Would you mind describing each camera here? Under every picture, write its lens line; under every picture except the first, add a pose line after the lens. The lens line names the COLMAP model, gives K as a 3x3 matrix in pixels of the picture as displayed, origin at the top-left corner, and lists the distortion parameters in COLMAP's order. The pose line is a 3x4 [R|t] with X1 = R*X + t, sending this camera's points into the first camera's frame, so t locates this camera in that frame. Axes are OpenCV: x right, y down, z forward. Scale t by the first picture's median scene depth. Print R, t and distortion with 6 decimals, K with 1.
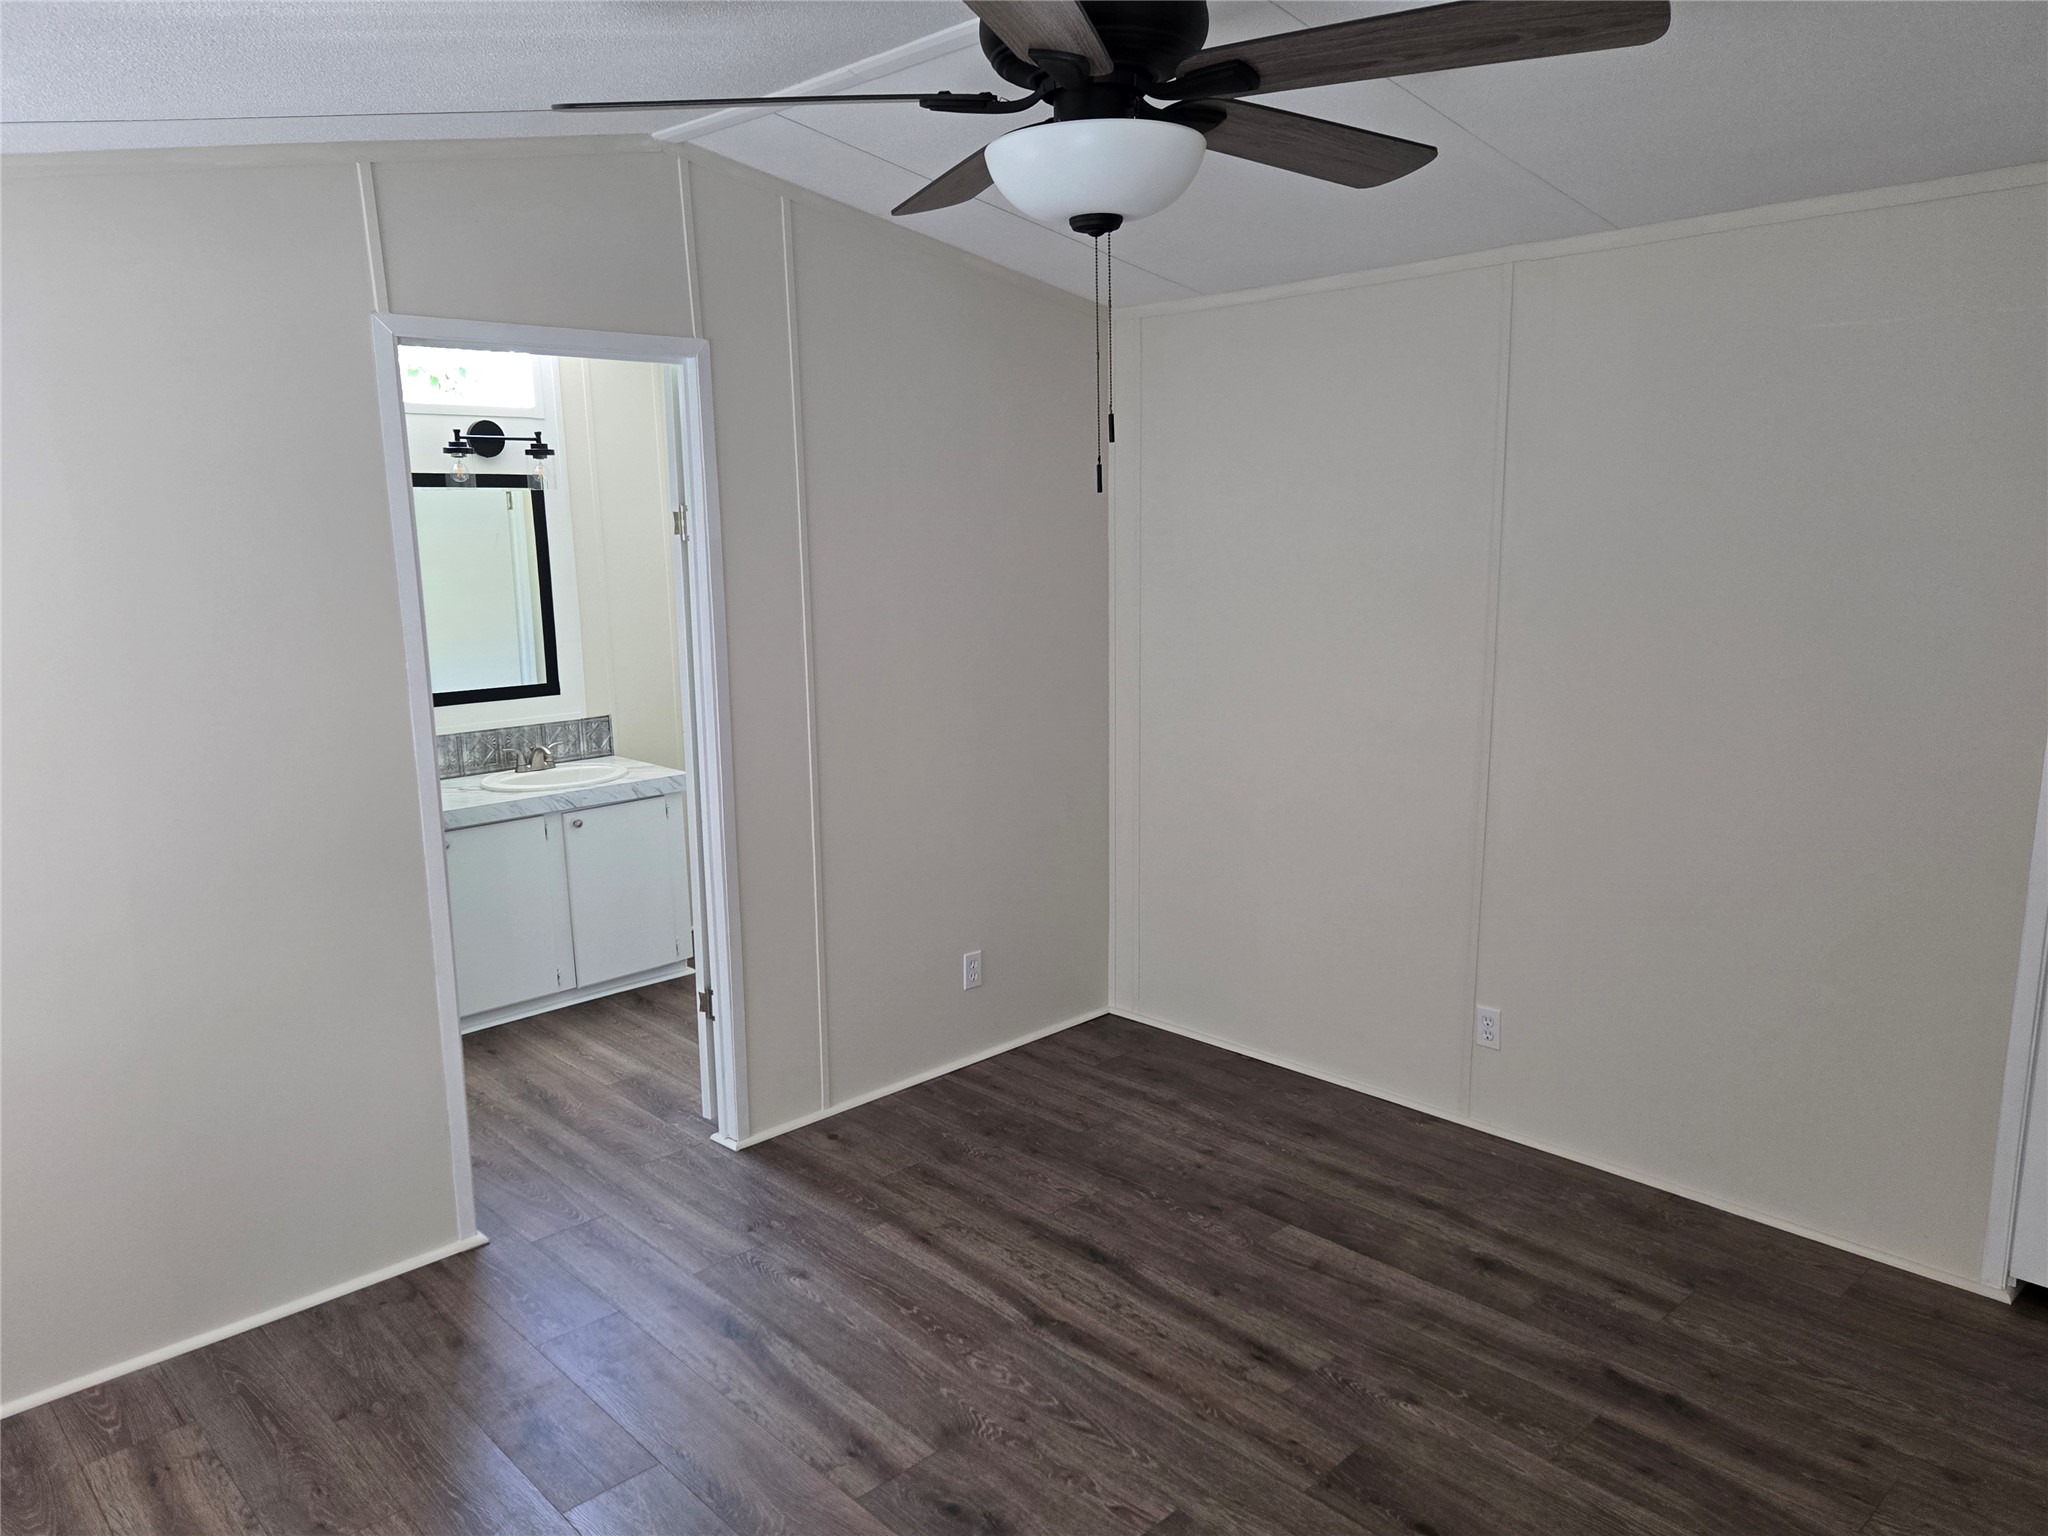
lens RADIAL K [[1442.8, 0, 1028.0], [0, 1442.8, 768.4], [0, 0, 1]] dist [0.058396, 0.002474]
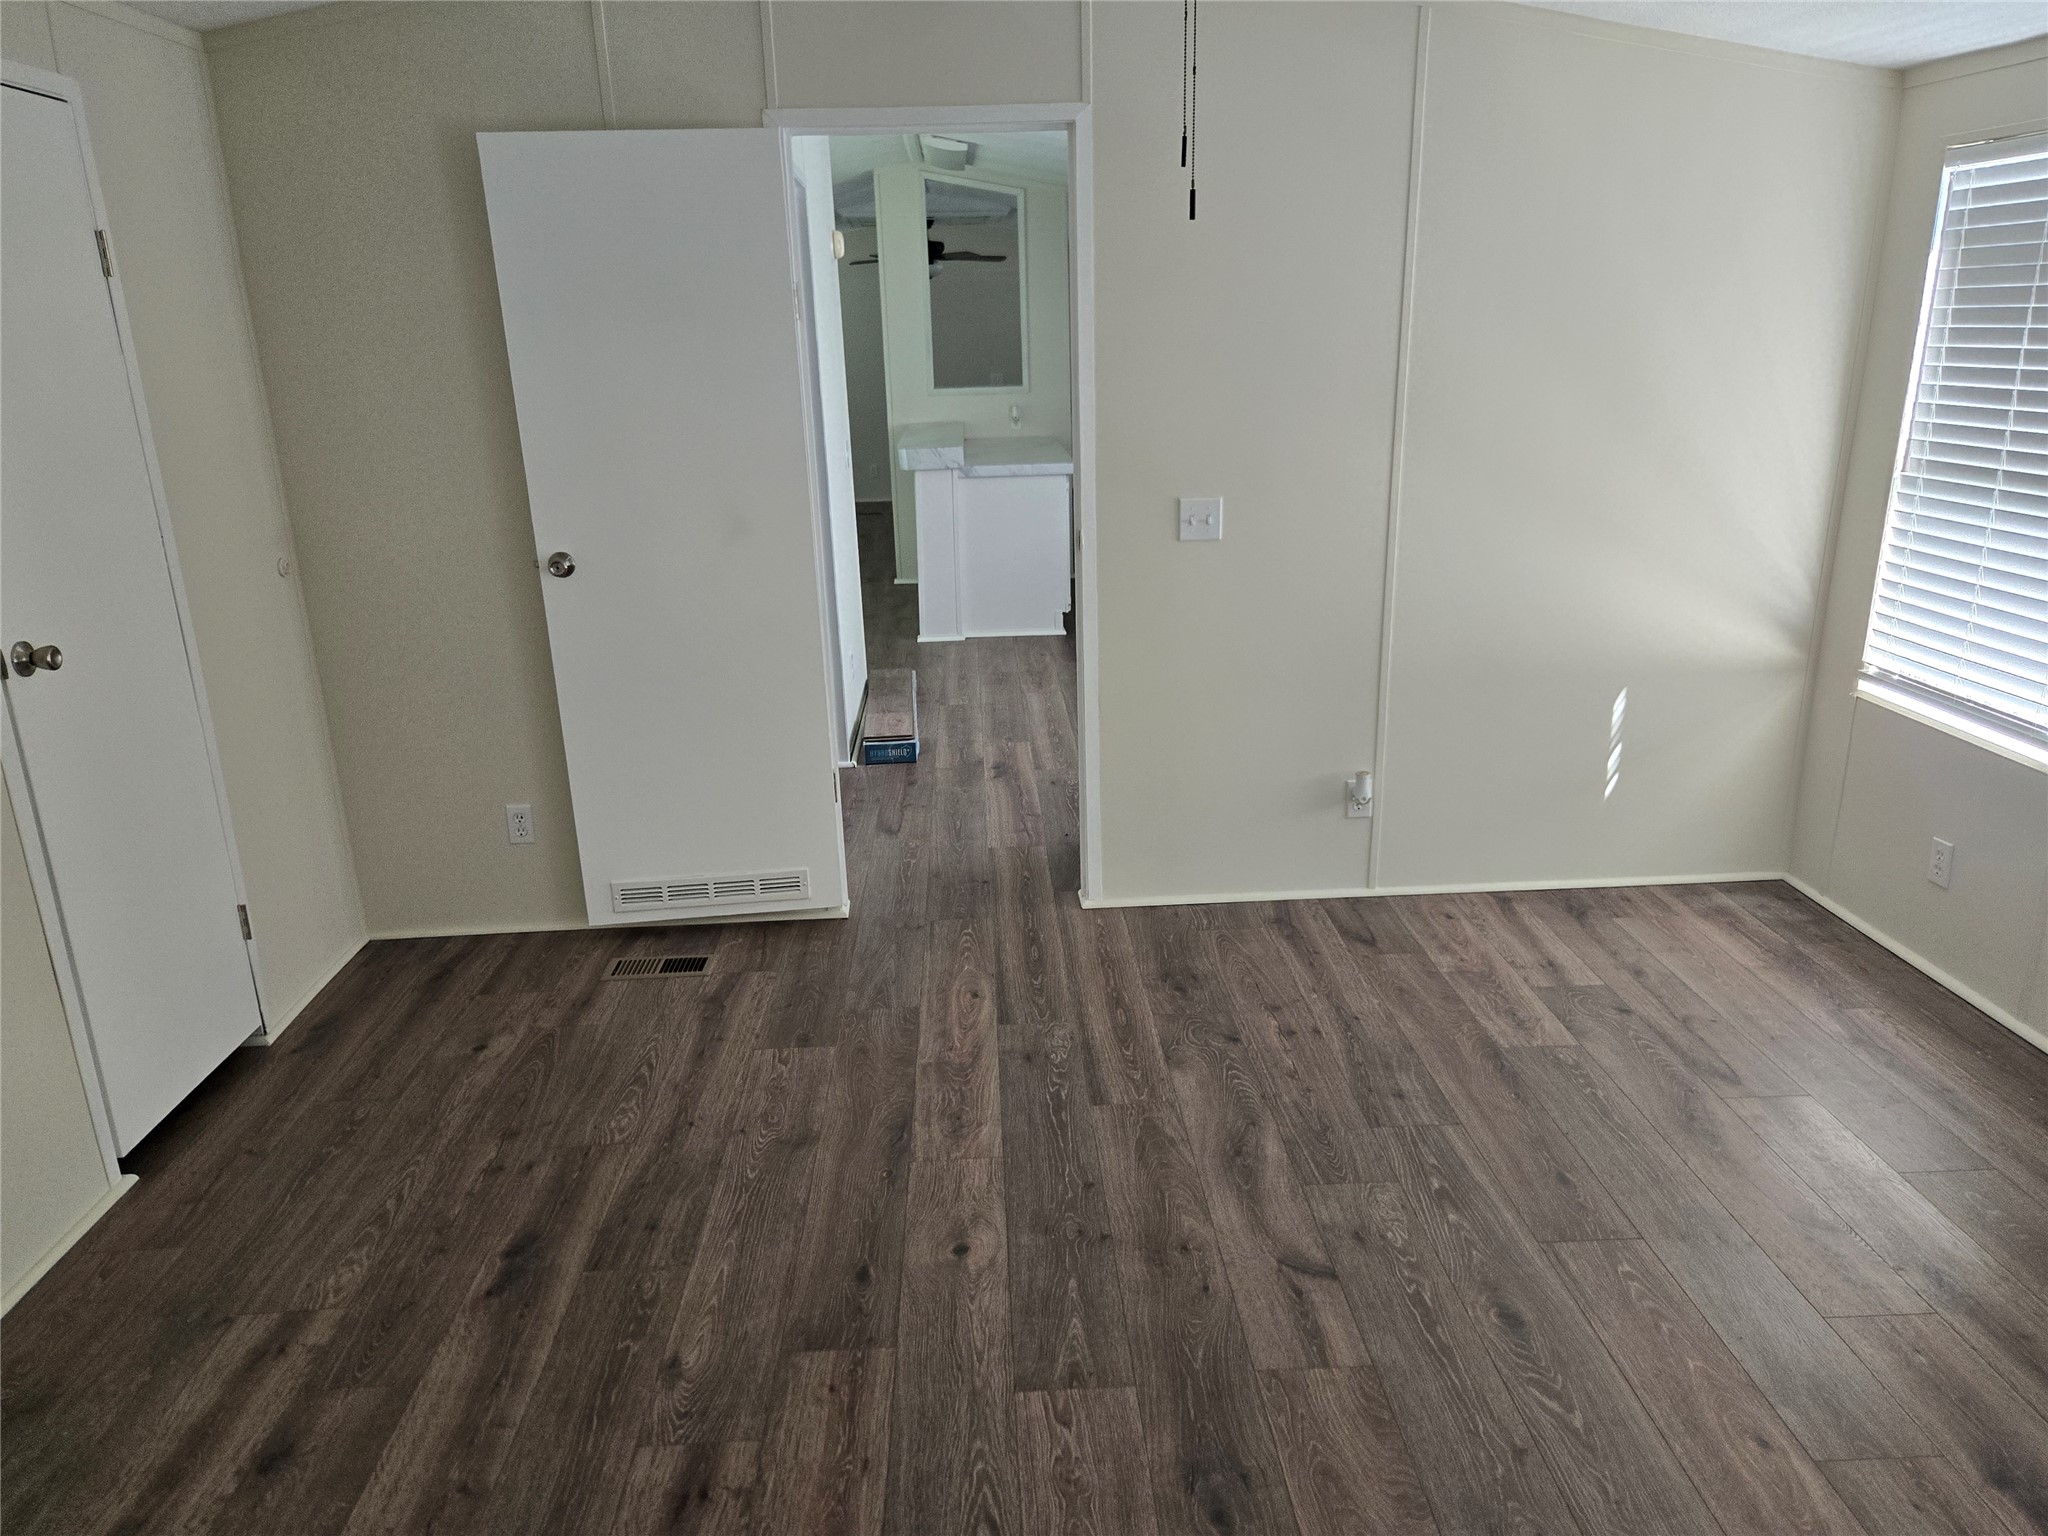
lens RADIAL K [[1442.8, 0, 1030.0], [0, 1442.8, 779.4], [0, 0, 1]] dist [0.058396, 0.002474]
pose [[-0.743866, -0.157171, 0.649585, -0.385593], [0.164519, 0.898982, 0.405912, -0.181769], [-0.647763, 0.408814, -0.642864, 1.260314]]
